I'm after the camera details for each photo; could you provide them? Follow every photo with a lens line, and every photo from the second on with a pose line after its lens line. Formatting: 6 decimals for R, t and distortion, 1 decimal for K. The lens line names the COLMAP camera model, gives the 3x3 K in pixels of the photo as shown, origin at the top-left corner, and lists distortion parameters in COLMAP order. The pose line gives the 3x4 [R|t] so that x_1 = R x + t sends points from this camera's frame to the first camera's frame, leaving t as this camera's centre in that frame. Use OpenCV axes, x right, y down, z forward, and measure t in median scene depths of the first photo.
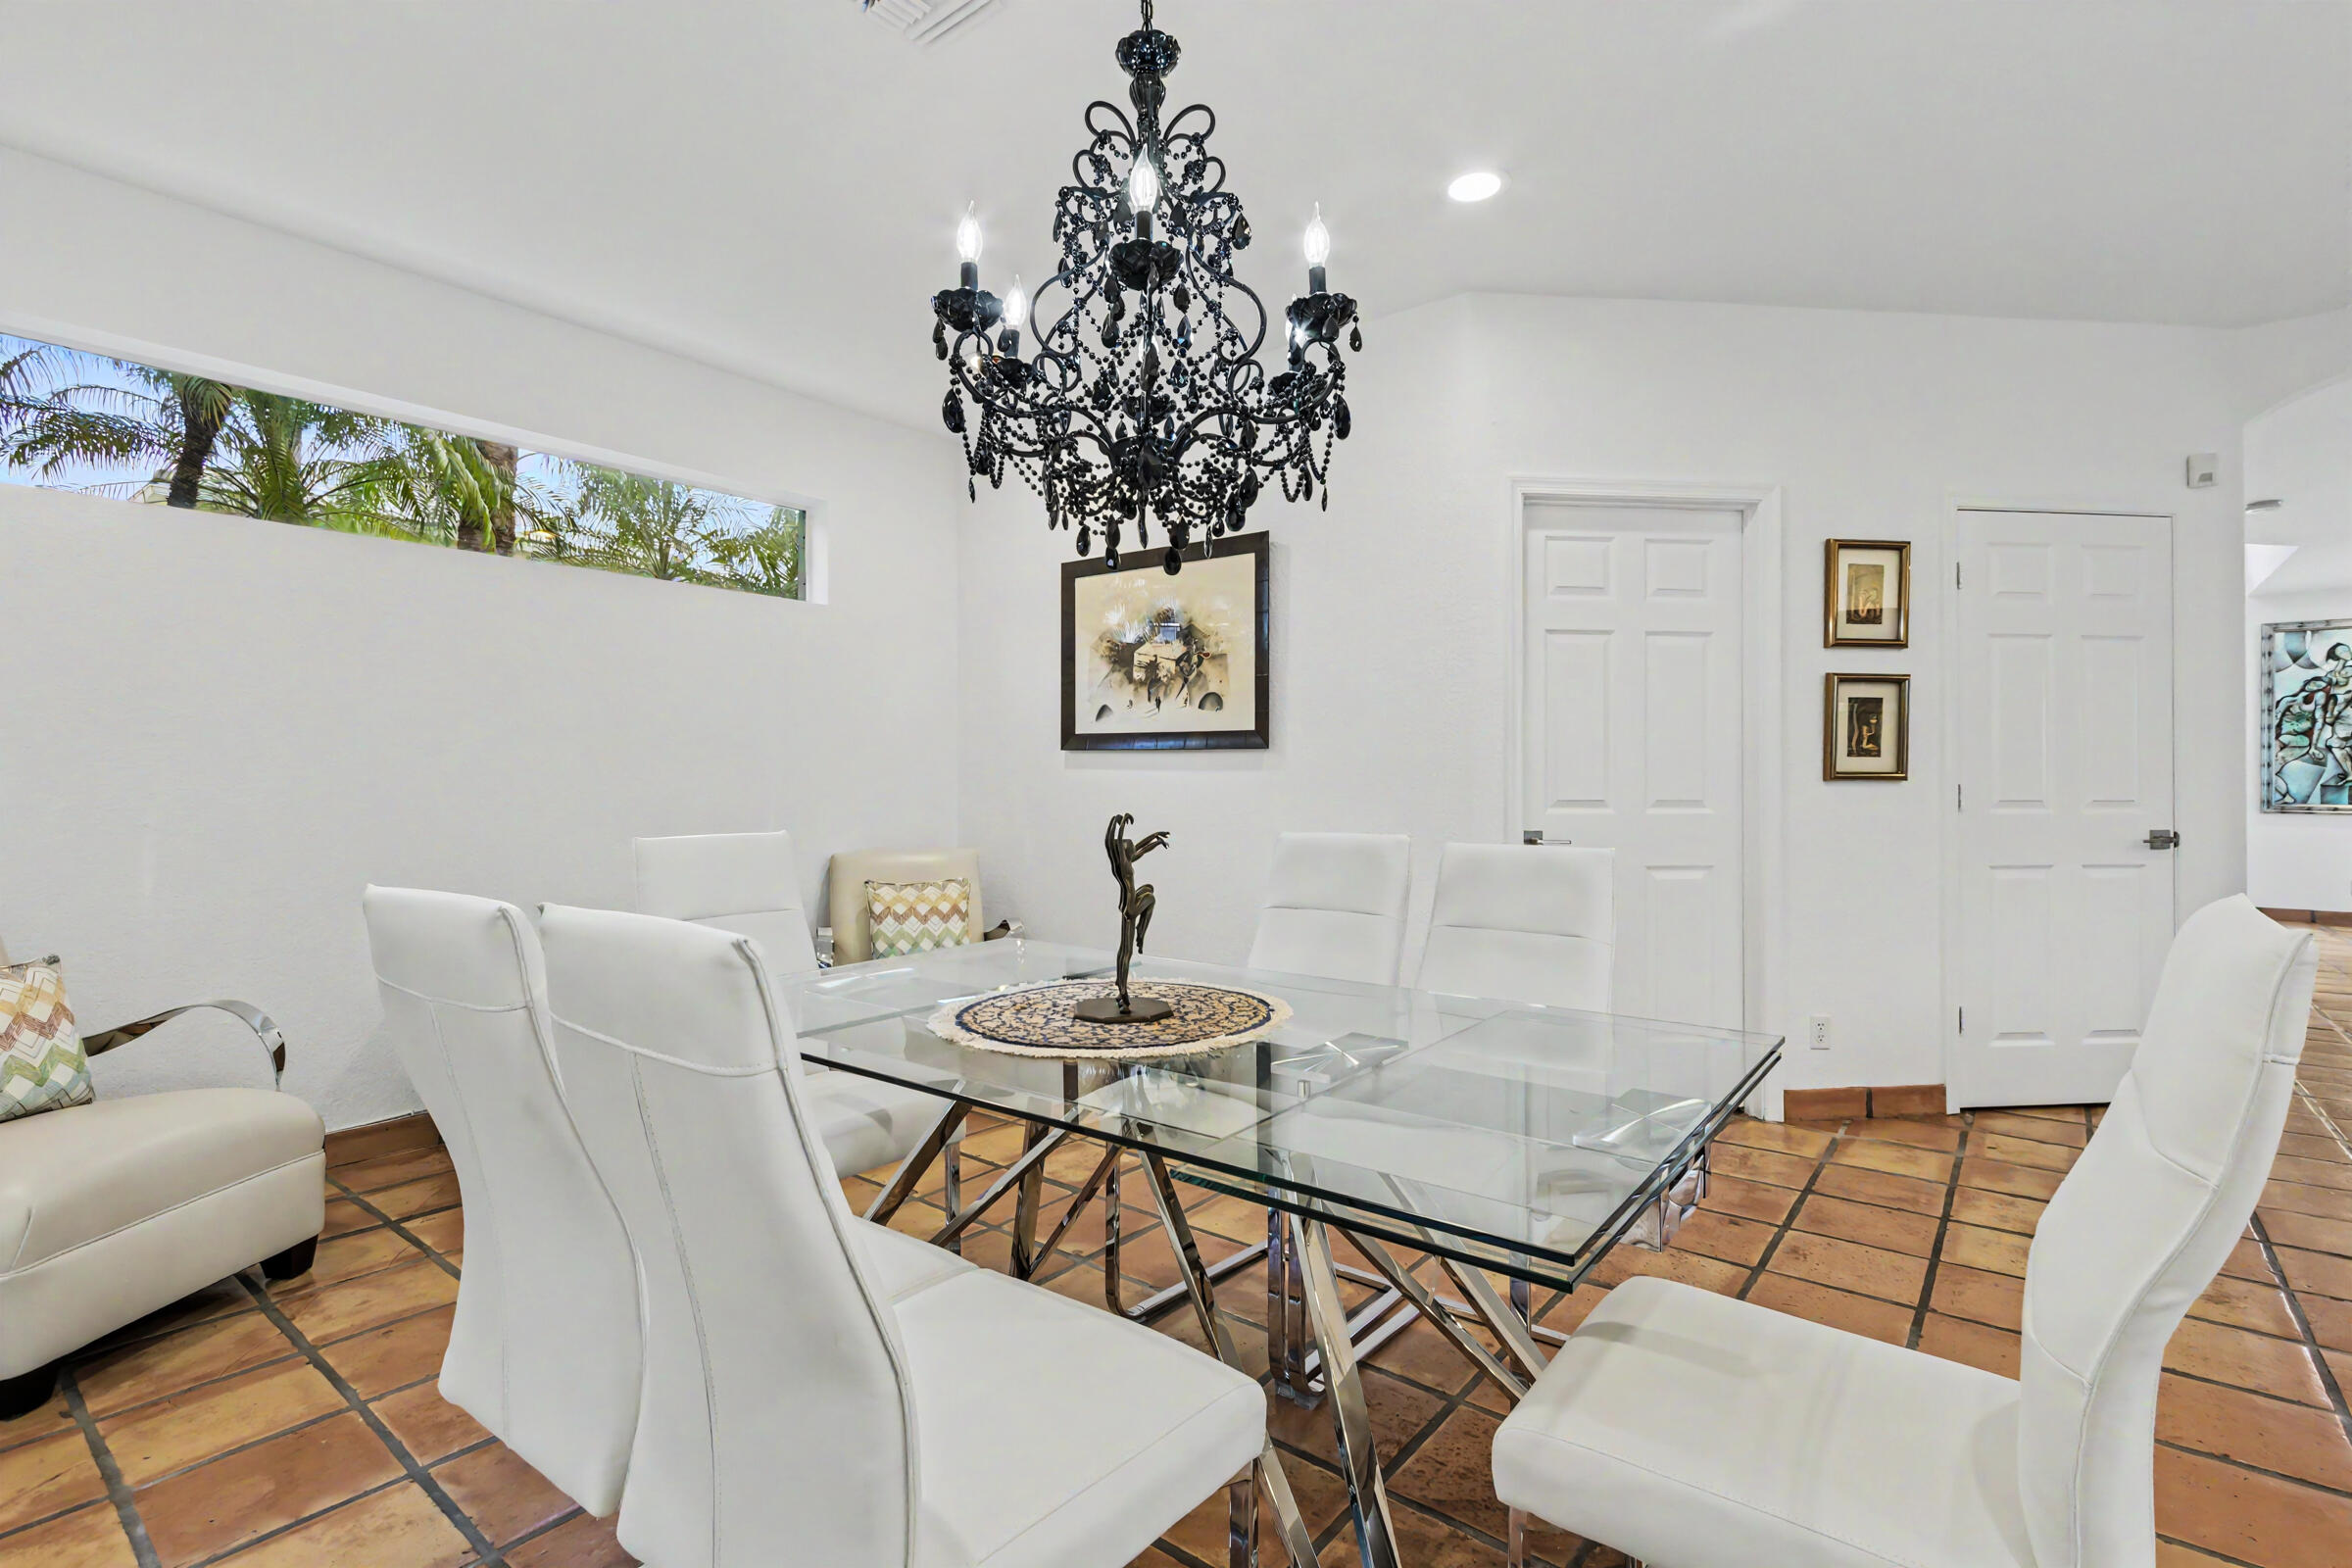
lens RADIAL K [[1085.6, 0, 1174.1], [0, 1085.6, 777.5], [0, 0, 1]] dist [0.006175, -0.001430]
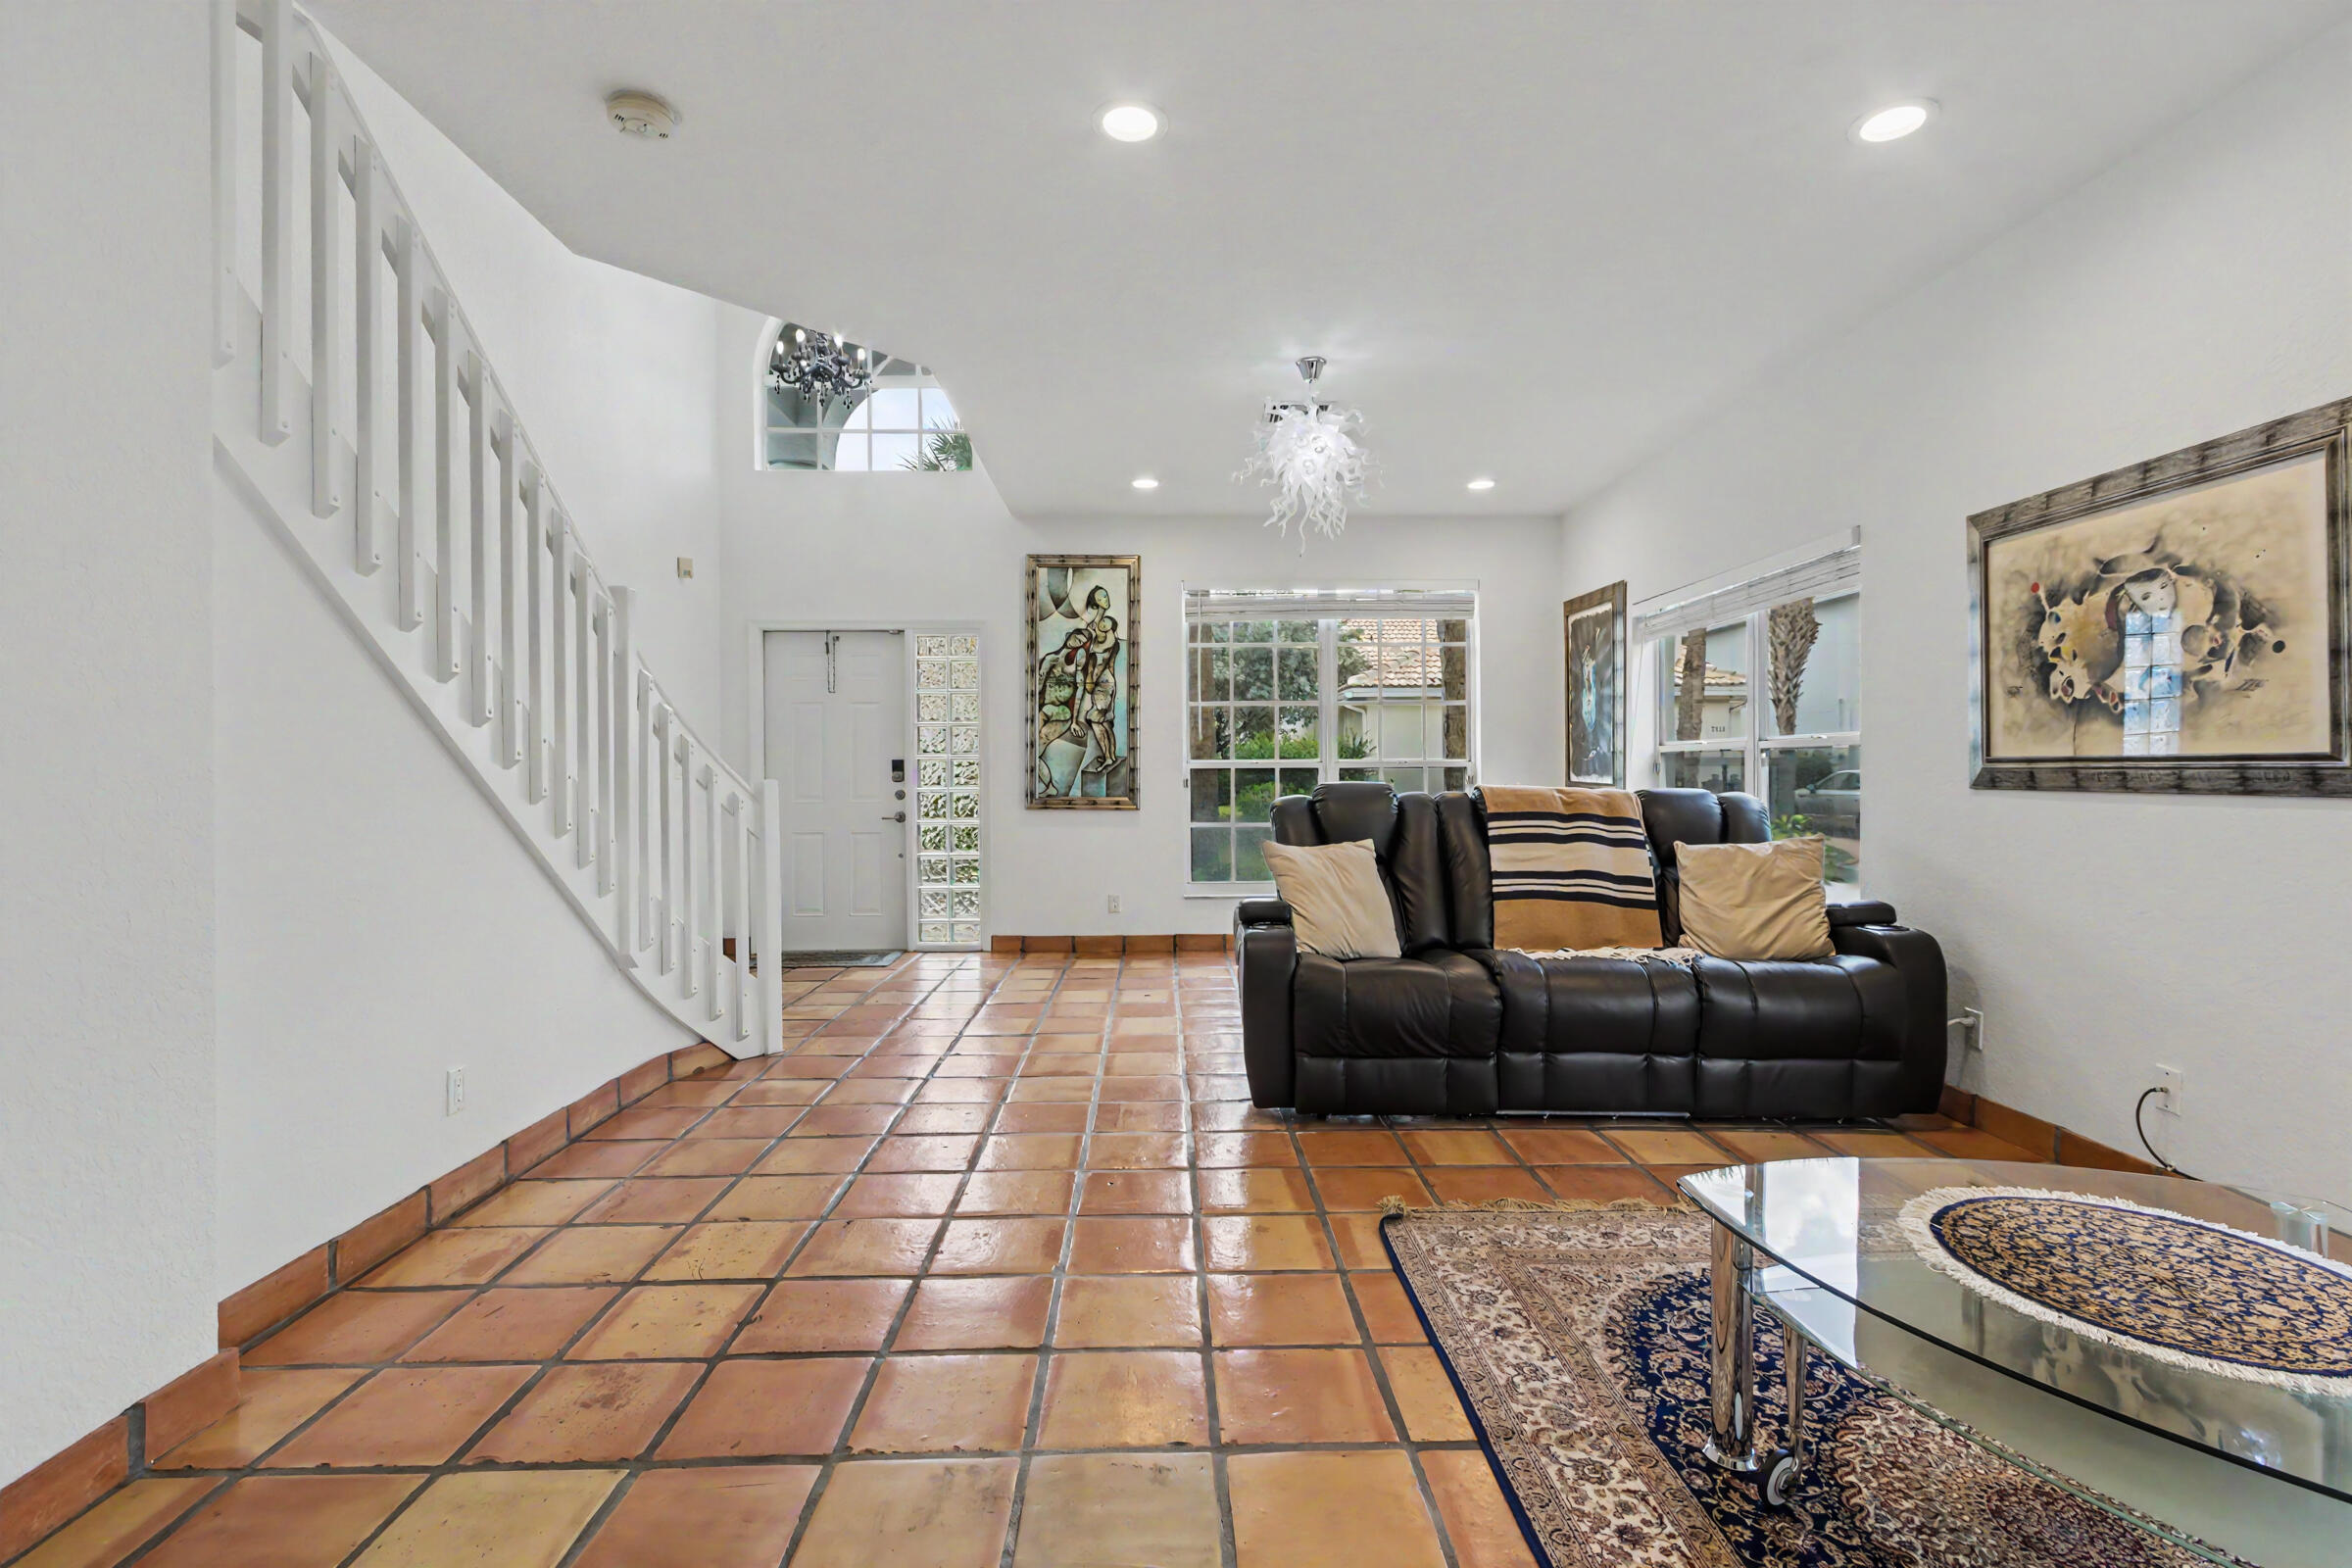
lens RADIAL K [[1085.6, 0, 1178.7], [0, 1085.6, 774.7], [0, 0, 1]] dist [0.006175, -0.001430]
pose [[0.769812, -0.001512, 0.638269, 0.618273], [-0.000650, 0.999995, 0.003154, 0.006655], [-0.638271, -0.002843, 0.769807, 0.372820]]
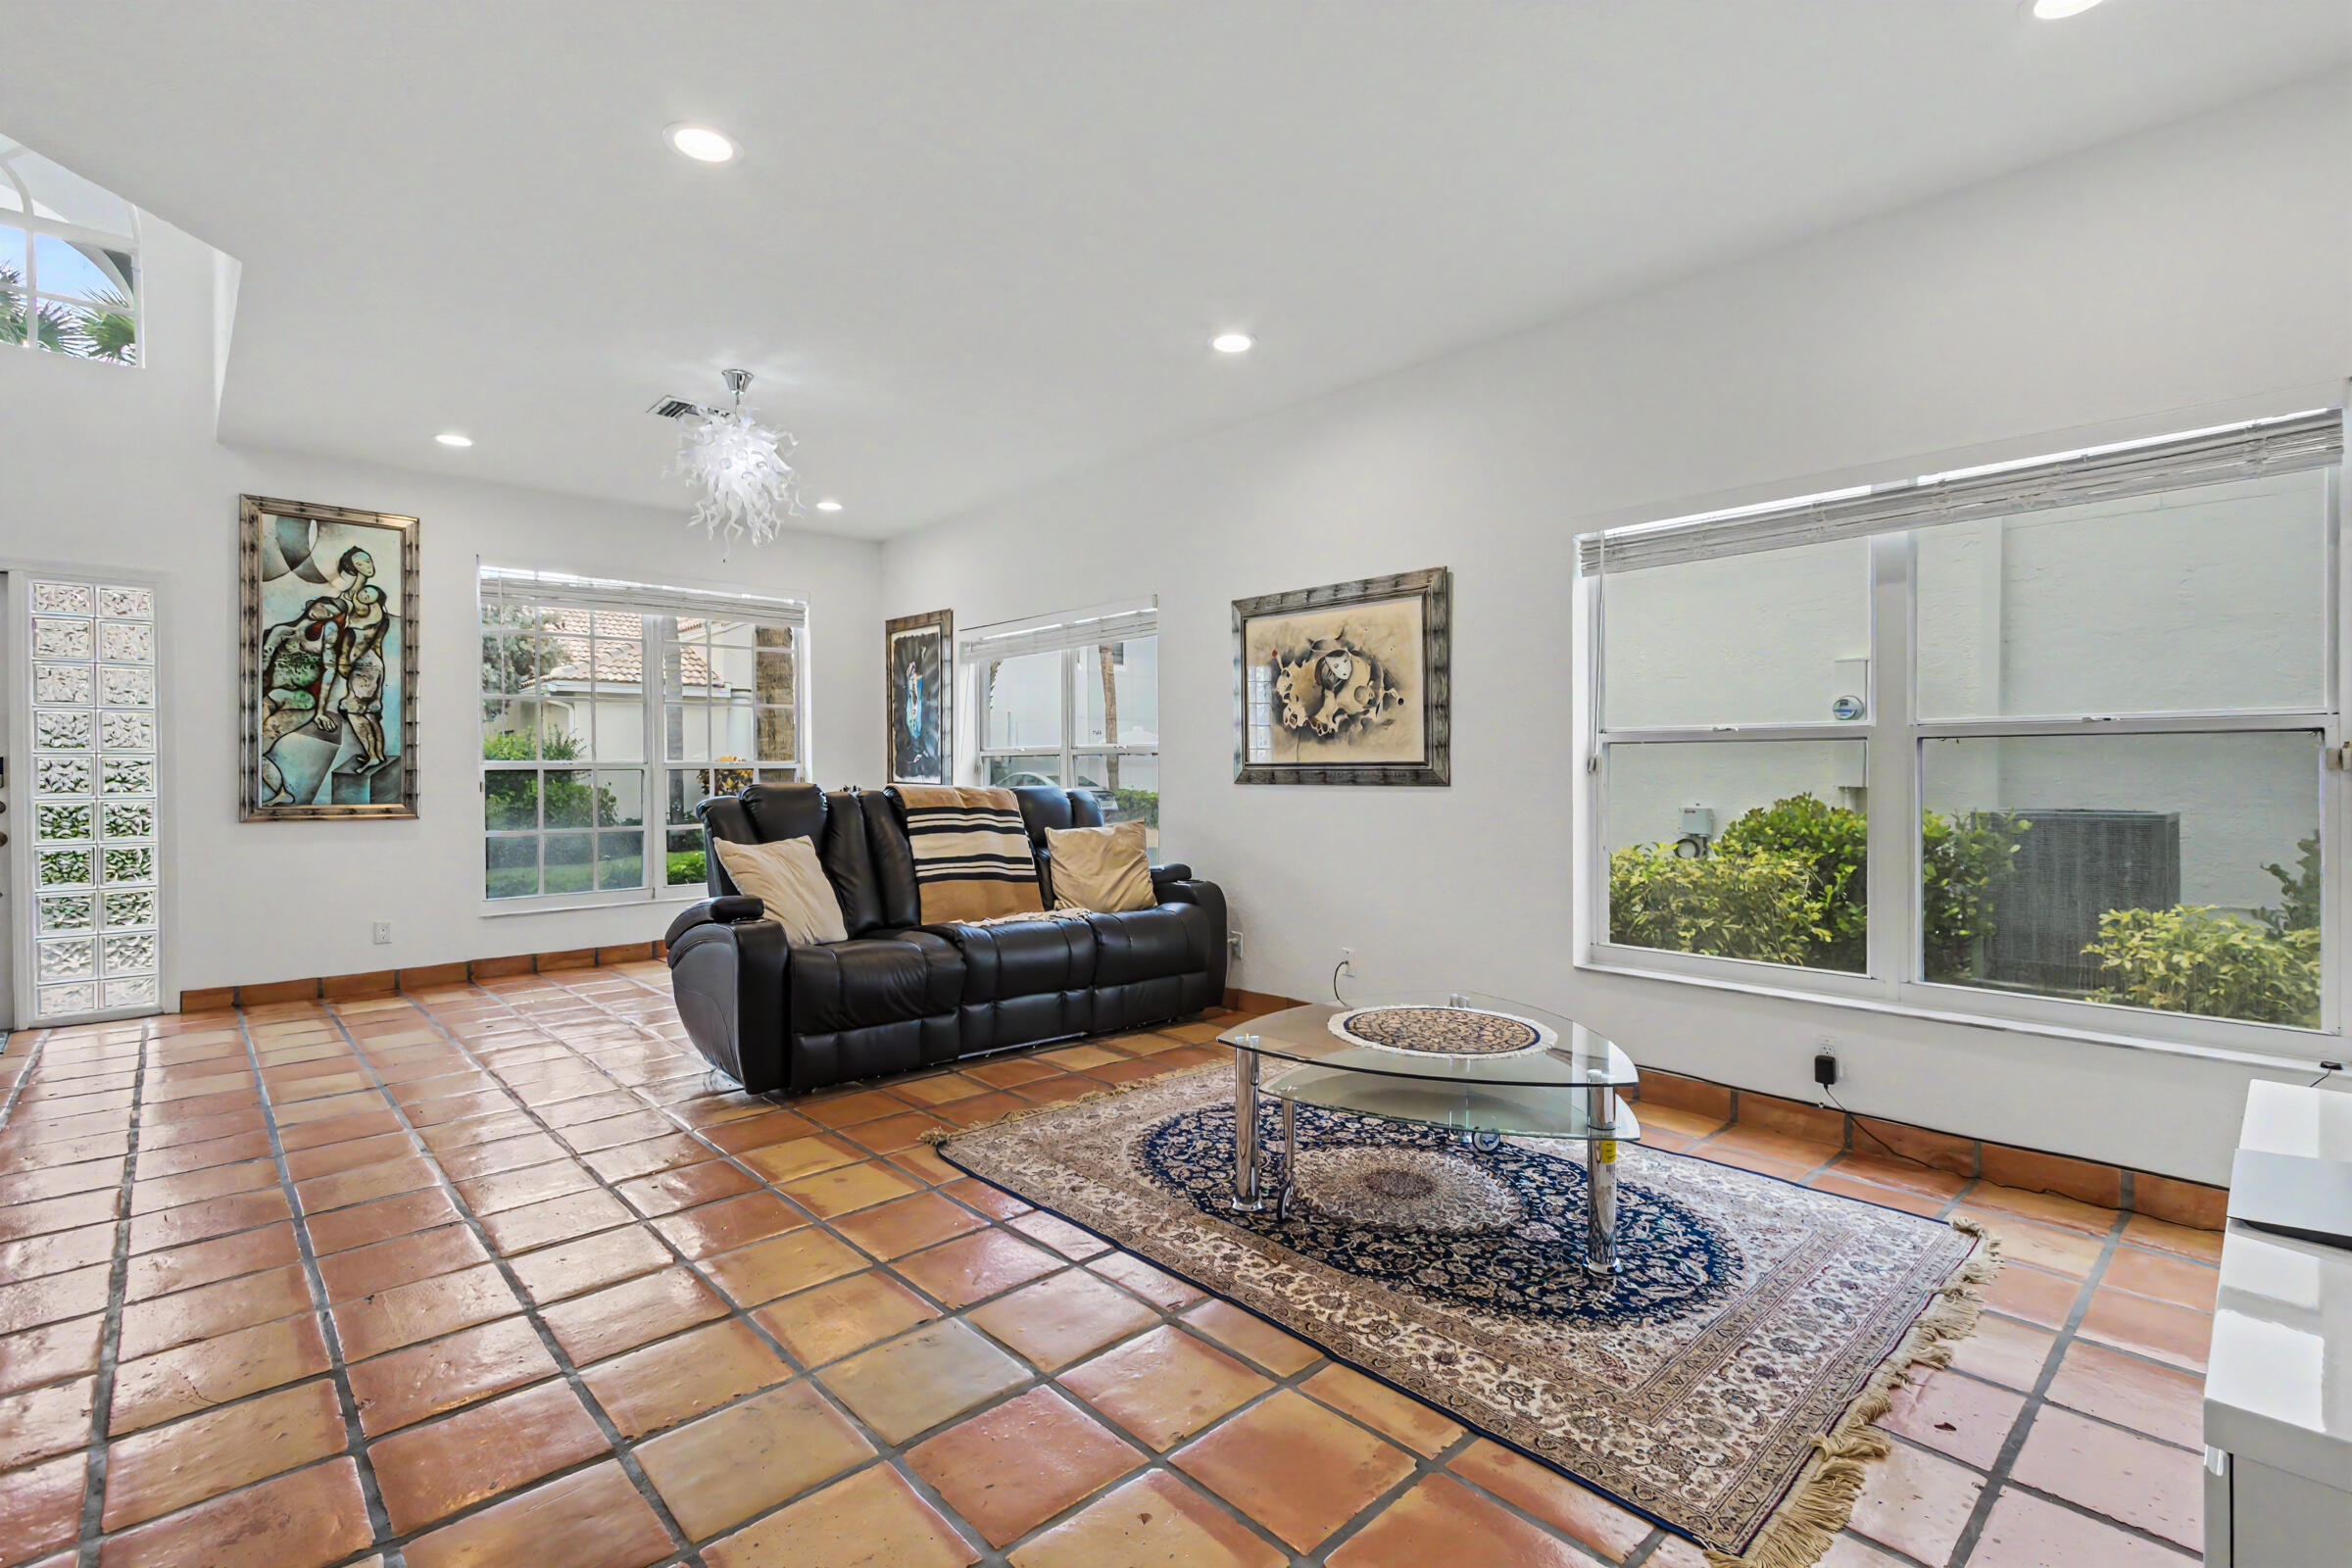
lens RADIAL K [[1085.6, 0, 1185.6], [0, 1085.6, 774.9], [0, 0, 1]] dist [0.006175, -0.001430]
pose [[0.144731, -0.002380, 0.989468, 0.511044], [0.001063, 0.999997, 0.002250, 0.006744], [-0.989471, 0.000727, 0.144733, 0.432990]]
